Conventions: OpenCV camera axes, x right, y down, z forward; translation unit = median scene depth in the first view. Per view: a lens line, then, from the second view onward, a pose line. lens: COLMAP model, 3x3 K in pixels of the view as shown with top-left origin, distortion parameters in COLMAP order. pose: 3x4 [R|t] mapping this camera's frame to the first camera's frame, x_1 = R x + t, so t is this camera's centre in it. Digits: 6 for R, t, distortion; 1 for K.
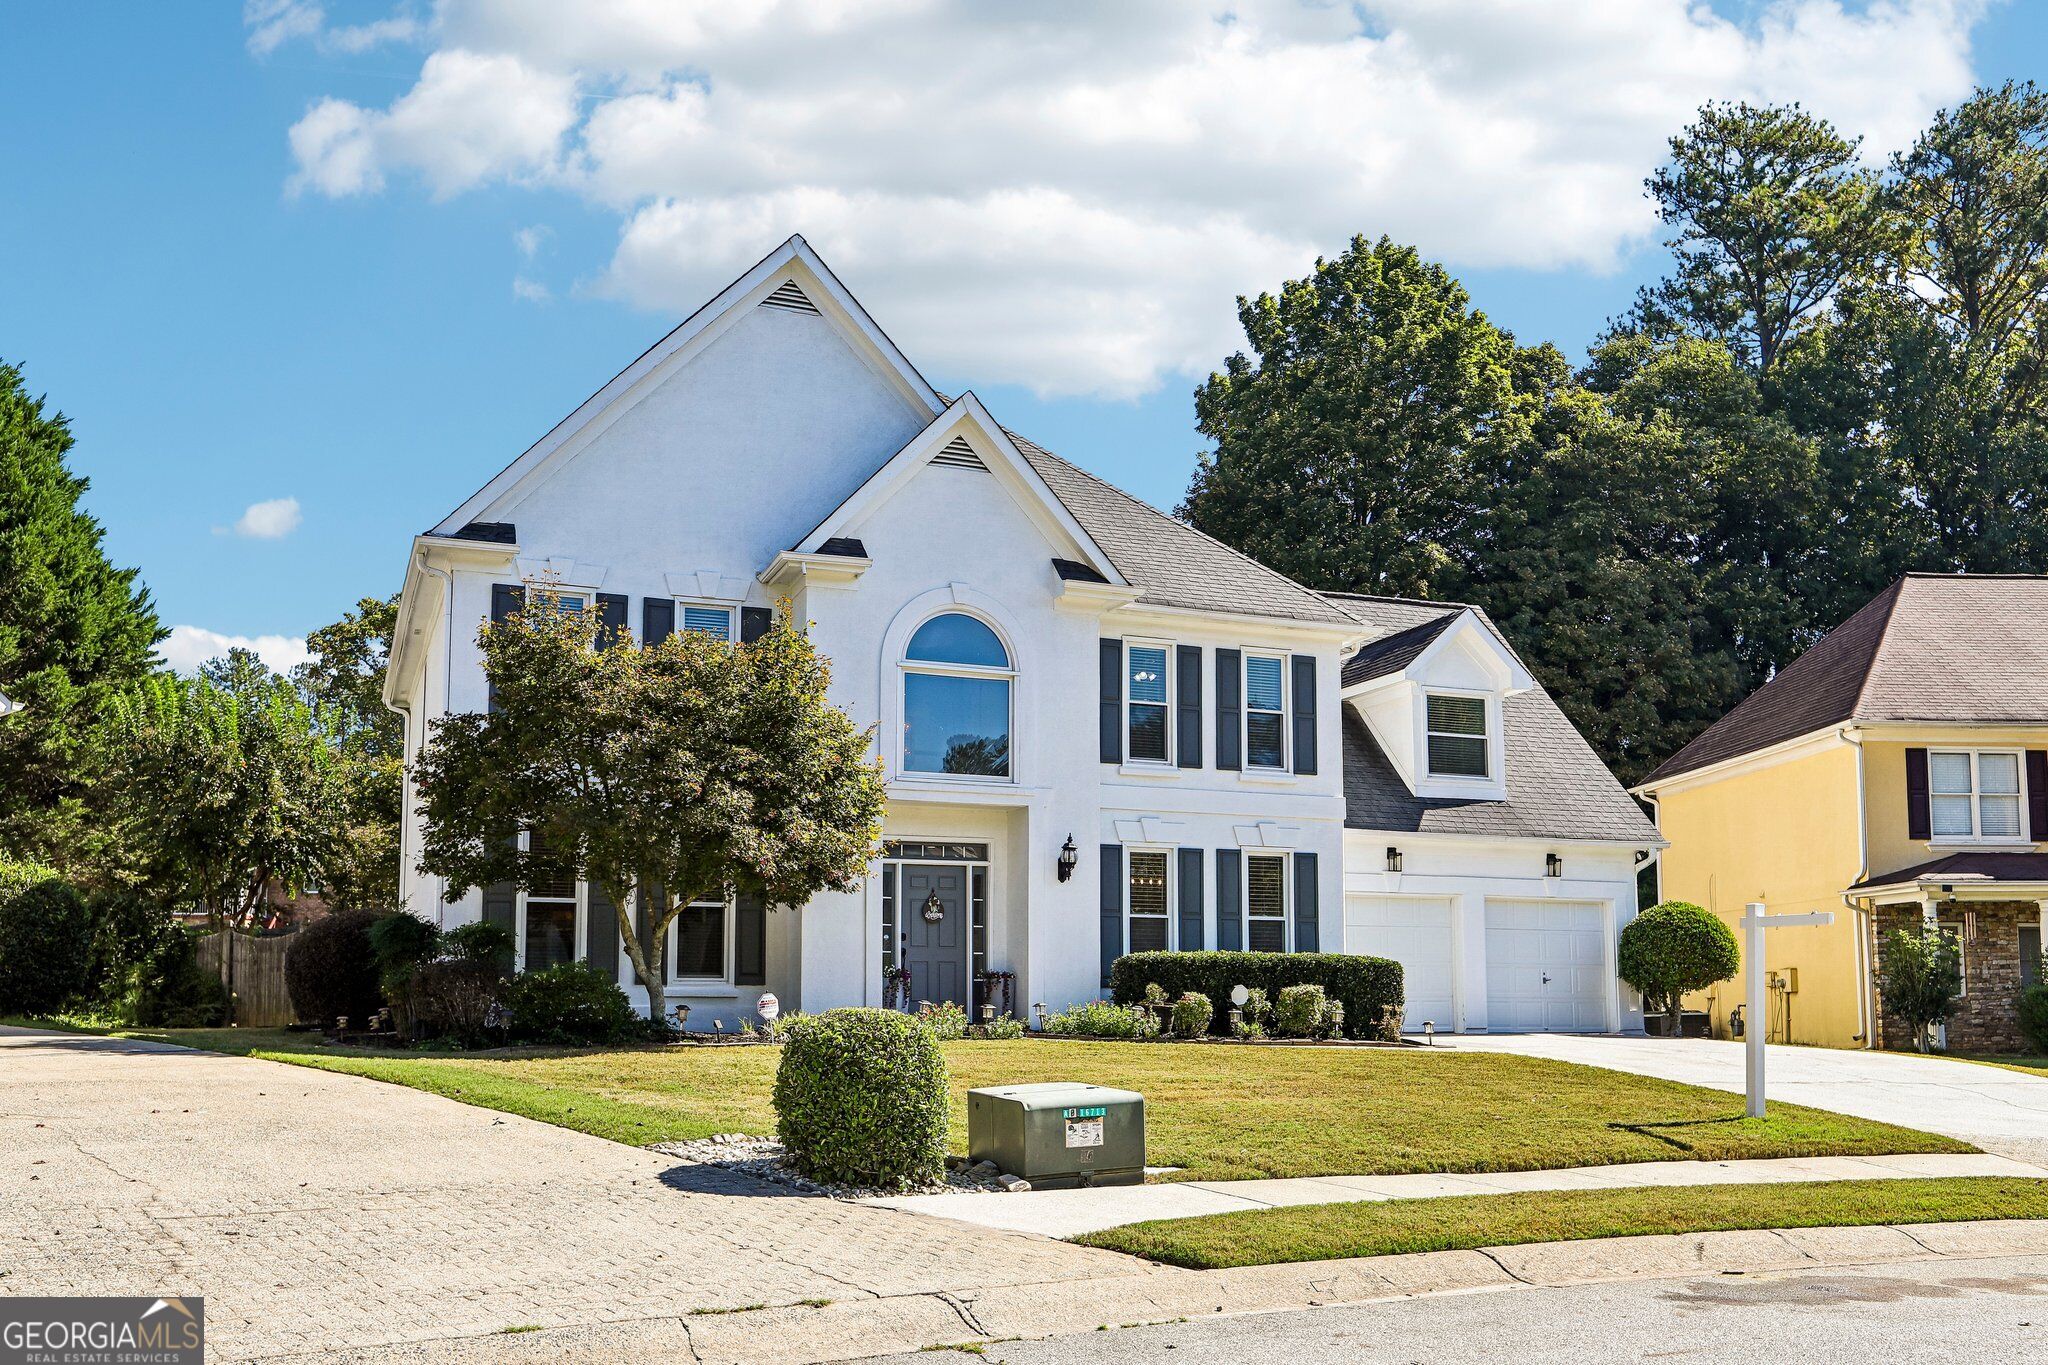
lens RADIAL K [[1741.1, 0, 1027.8], [0, 1741.1, 859.4], [0, 0, 1]] dist [-0.001313, -0.009703]
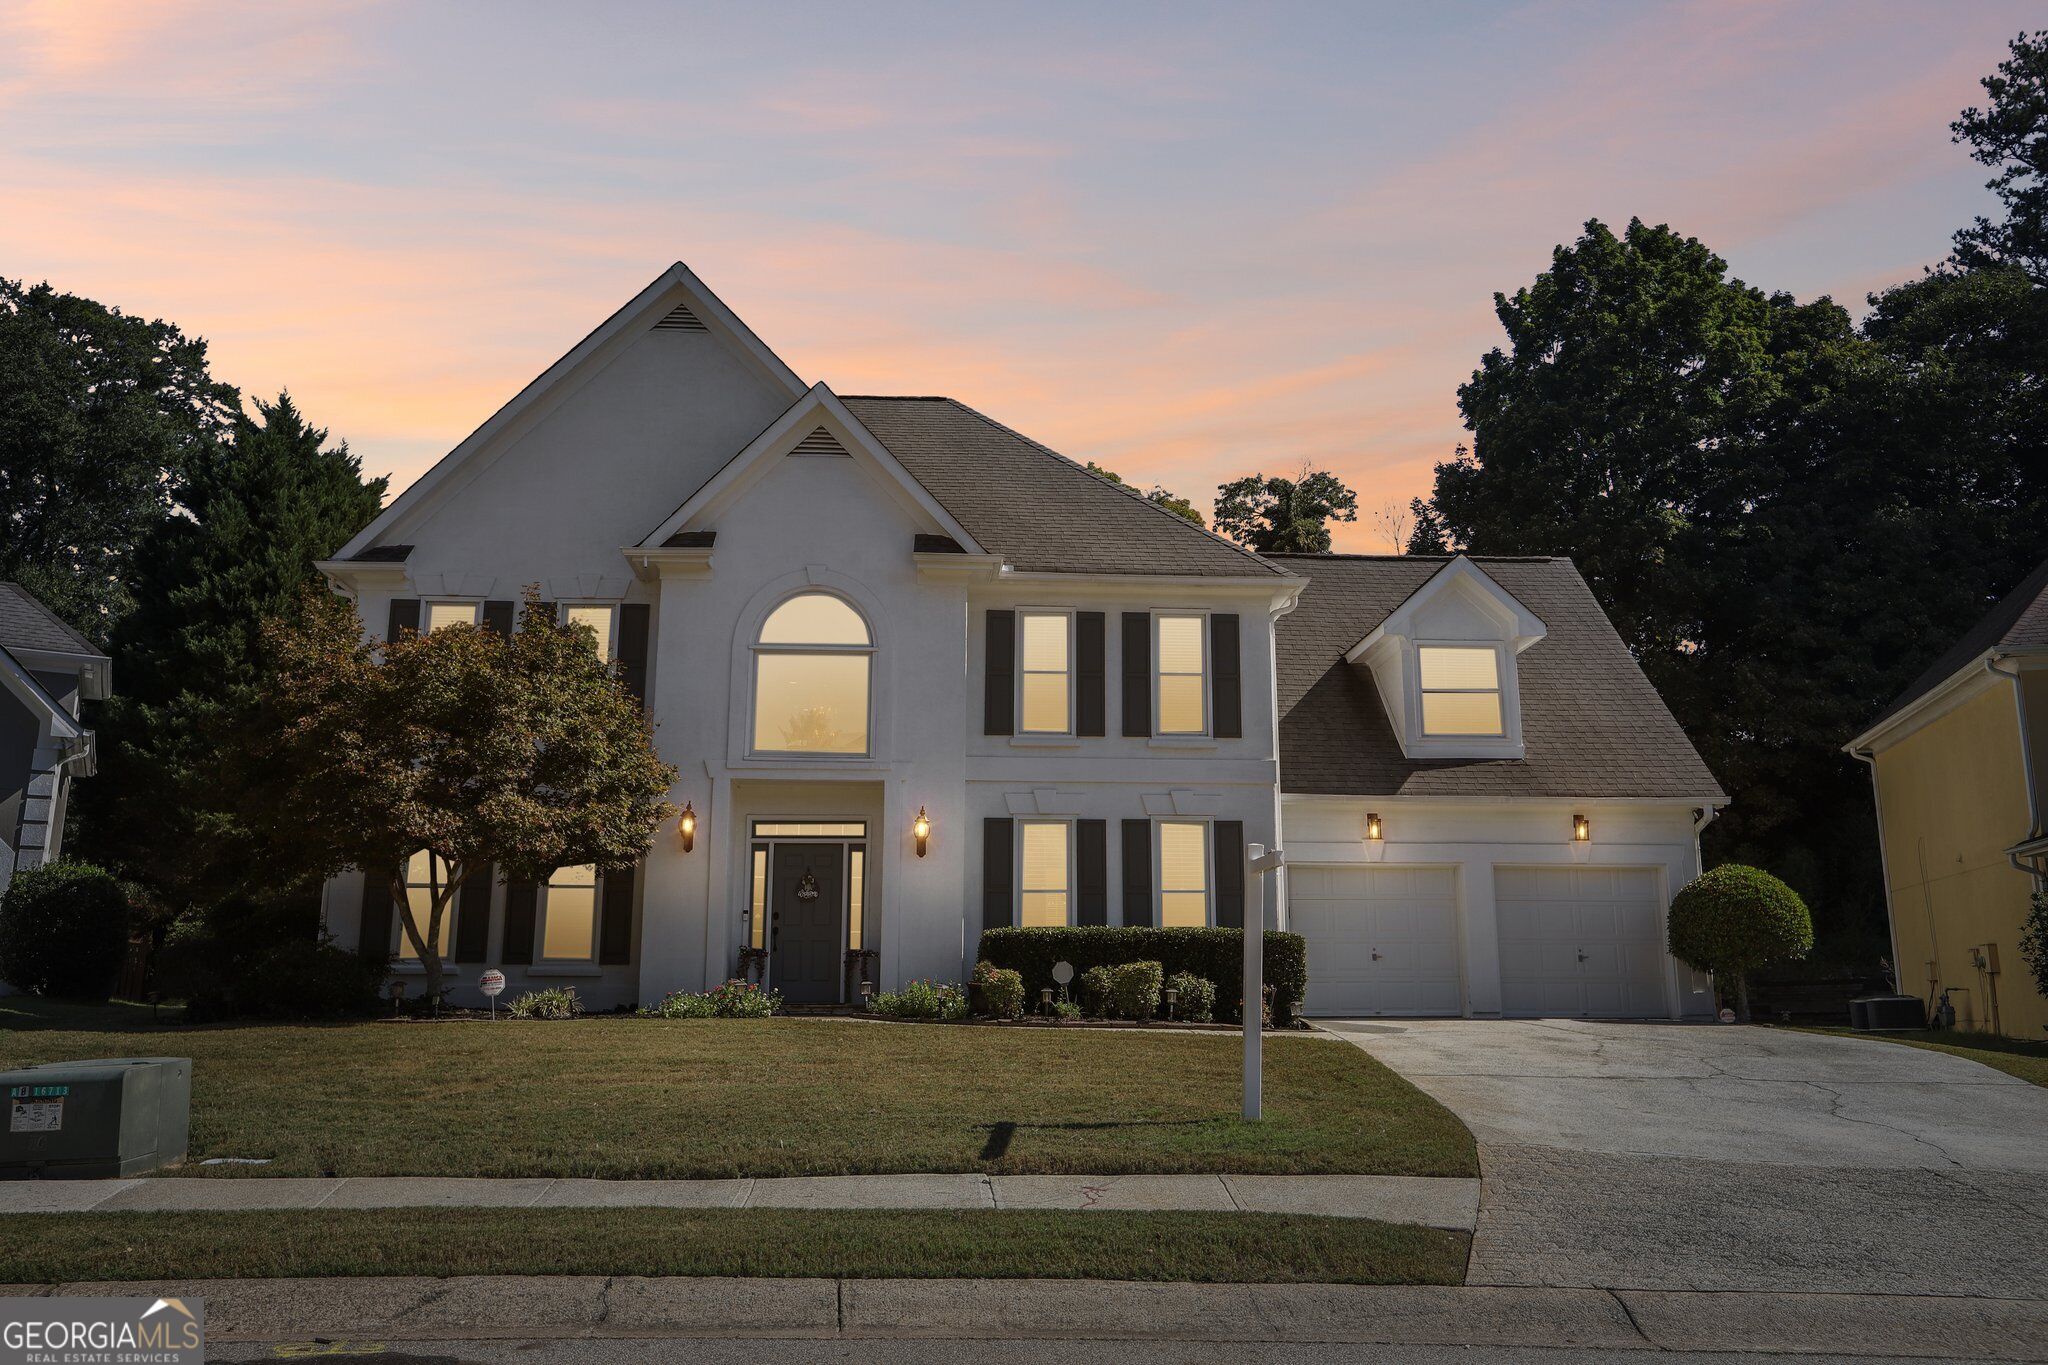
lens RADIAL K [[1547.7, 0, 1024.0], [0, 1547.7, 682.5], [0, 0, 1]] dist [-0.007513, 0.009056]
pose [[0.948157, -0.062677, -0.311559, 0.325961], [0.025785, 0.992299, -0.121152, 0.020897], [0.316753, 0.106838, 0.942472, 0.173844]]
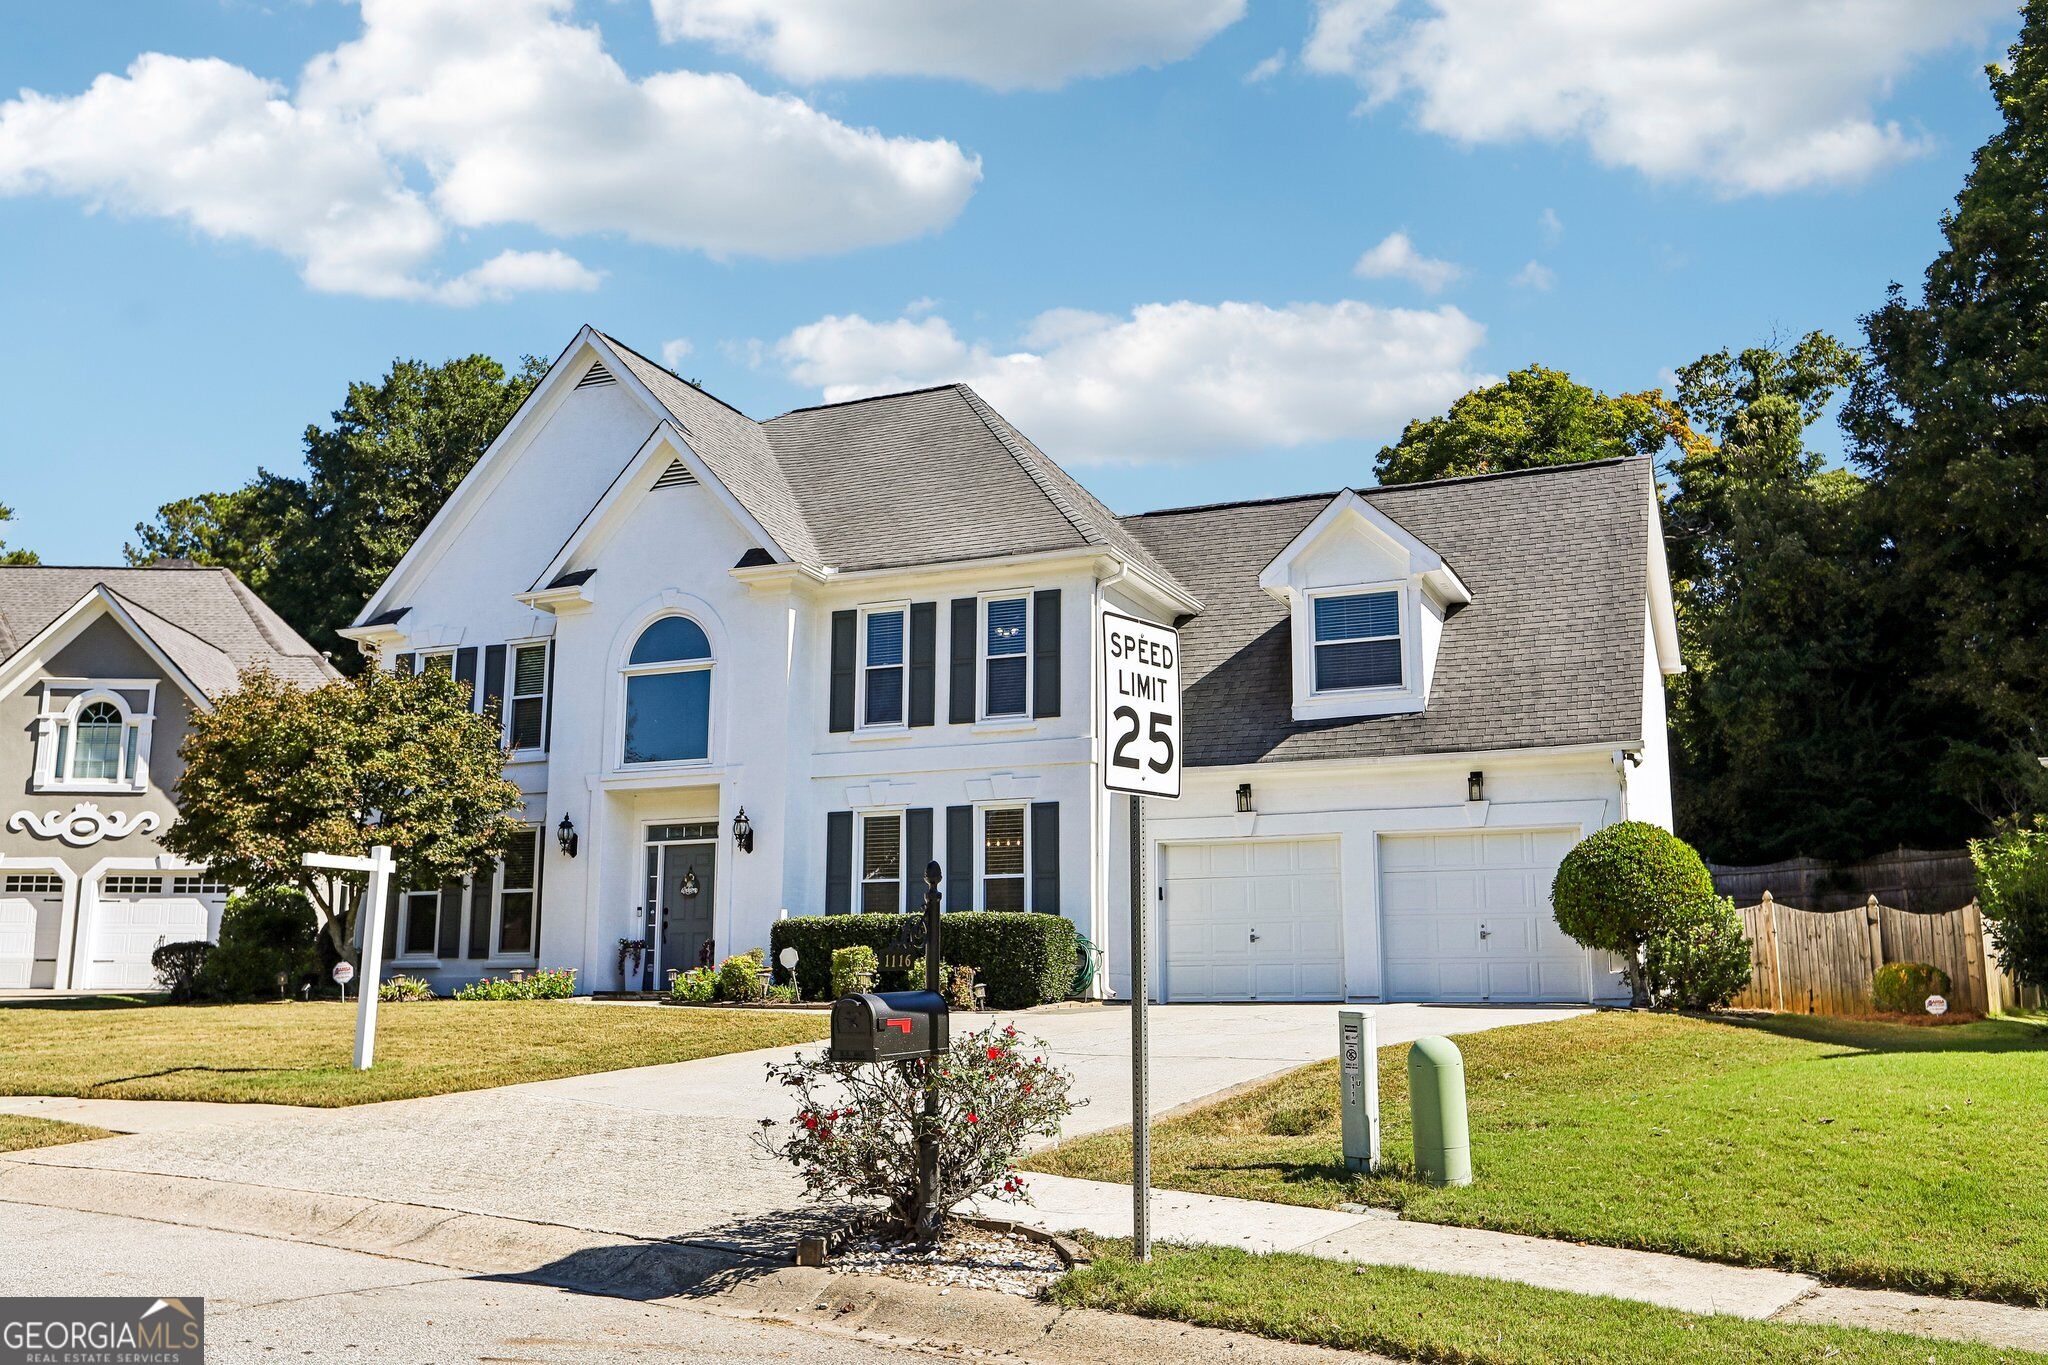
lens RADIAL K [[1784.6, 0, 1024.0], [0, 1784.6, 682.5], [0, 0, 1]] dist [-0.009598, -0.004549]
pose [[0.698862, -0.127796, -0.703747, 0.838501], [0.062139, 0.991037, -0.118258, 0.044962], [0.712552, 0.038916, 0.700539, 0.335291]]
